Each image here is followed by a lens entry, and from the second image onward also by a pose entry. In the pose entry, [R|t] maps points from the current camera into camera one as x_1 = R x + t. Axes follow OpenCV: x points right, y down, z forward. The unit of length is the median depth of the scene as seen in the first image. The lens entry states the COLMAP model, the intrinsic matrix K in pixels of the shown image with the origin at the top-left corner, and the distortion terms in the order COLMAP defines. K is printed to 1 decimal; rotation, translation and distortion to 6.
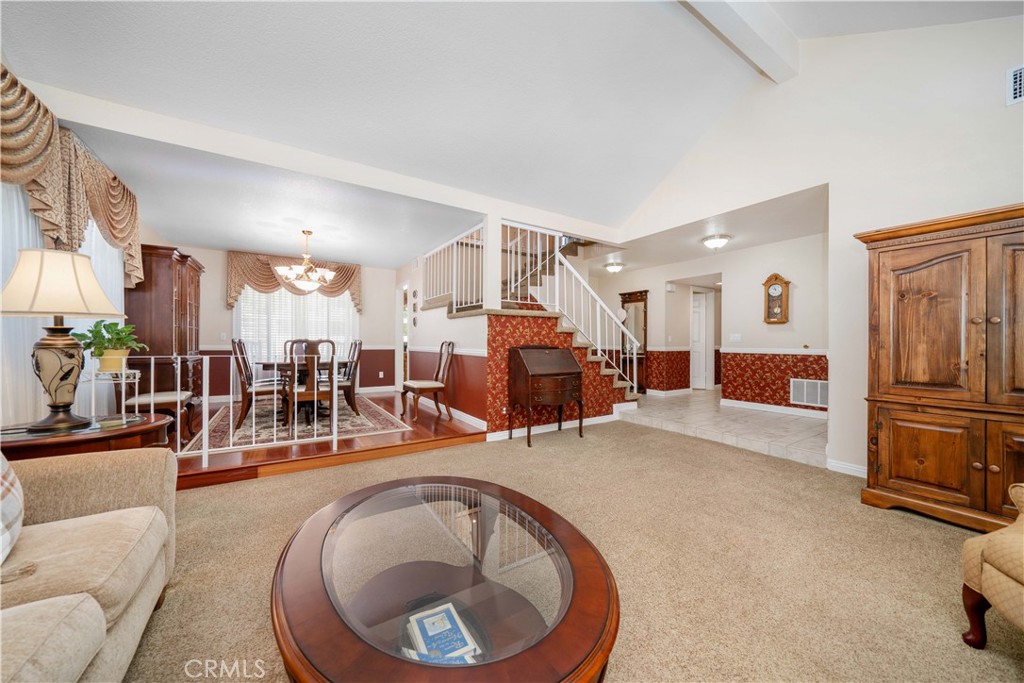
lens RADIAL K [[360.3, 0, 518.2], [0, 360.3, 342.4], [0, 0, 1]] dist [-0.012946, -0.000114]
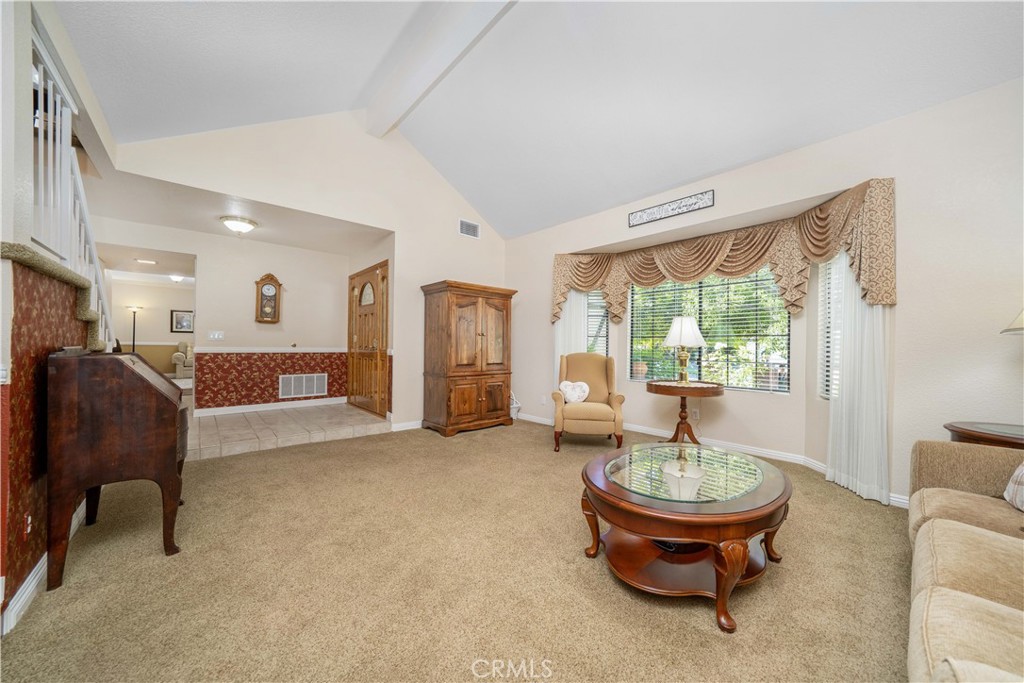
lens RADIAL K [[360.3, 0, 518.2], [0, 360.3, 342.4], [0, 0, 1]] dist [-0.012946, -0.000114]
pose [[-0.148933, -0.001380, 0.988846, -0.465972], [-0.012538, 0.999921, -0.000493, -0.006917], [-0.988768, -0.012471, -0.148939, 0.527496]]
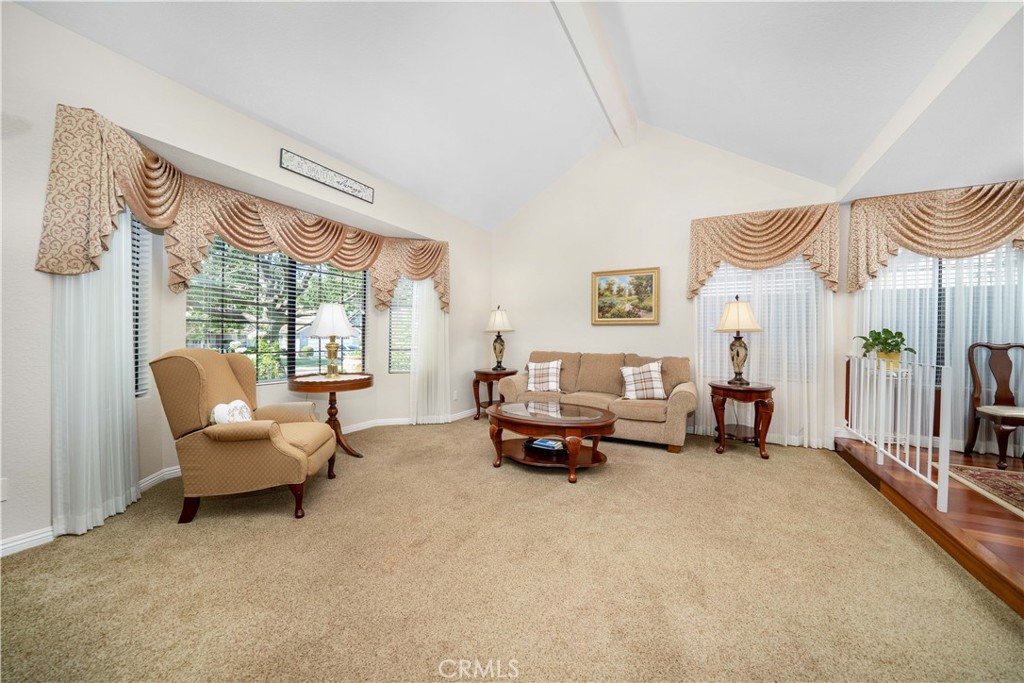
lens RADIAL K [[360.3, 0, 518.2], [0, 360.3, 342.4], [0, 0, 1]] dist [-0.012946, -0.000114]
pose [[-0.880803, -0.008522, -0.473406, 0.366329], [-0.014237, 0.999863, 0.008491, -0.003291], [0.473268, 0.014218, -0.880804, 0.898350]]
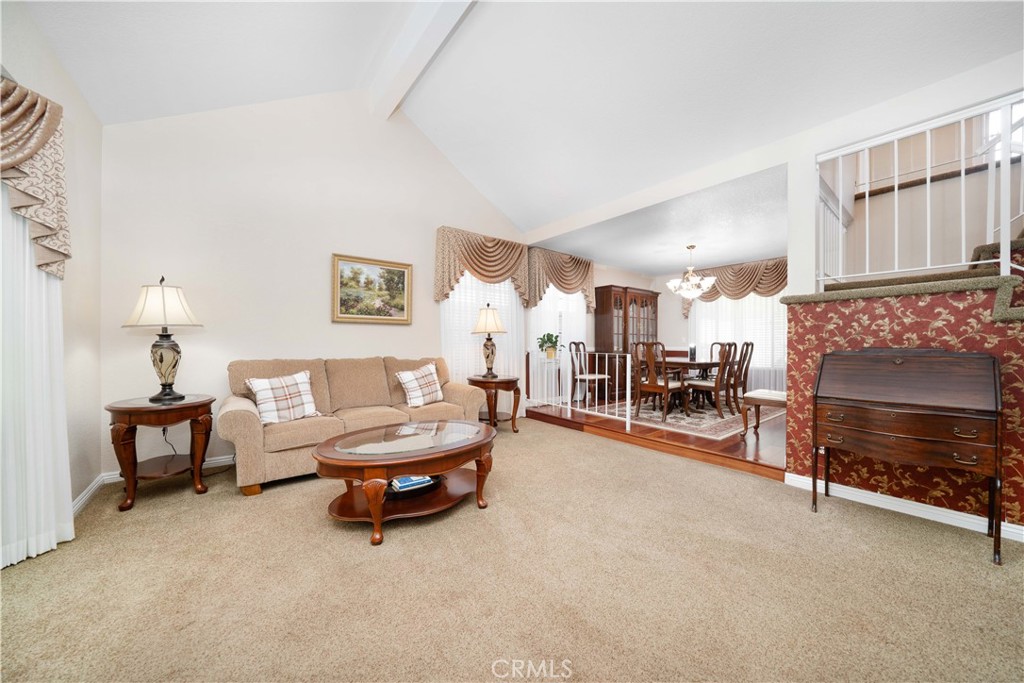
lens RADIAL K [[360.3, 0, 518.2], [0, 360.3, 342.4], [0, 0, 1]] dist [-0.012946, -0.000114]
pose [[0.091749, -0.006681, -0.995760, 0.528115], [-0.000610, 0.999977, -0.006765, 0.002927], [0.995782, 0.001228, 0.091743, 0.379906]]
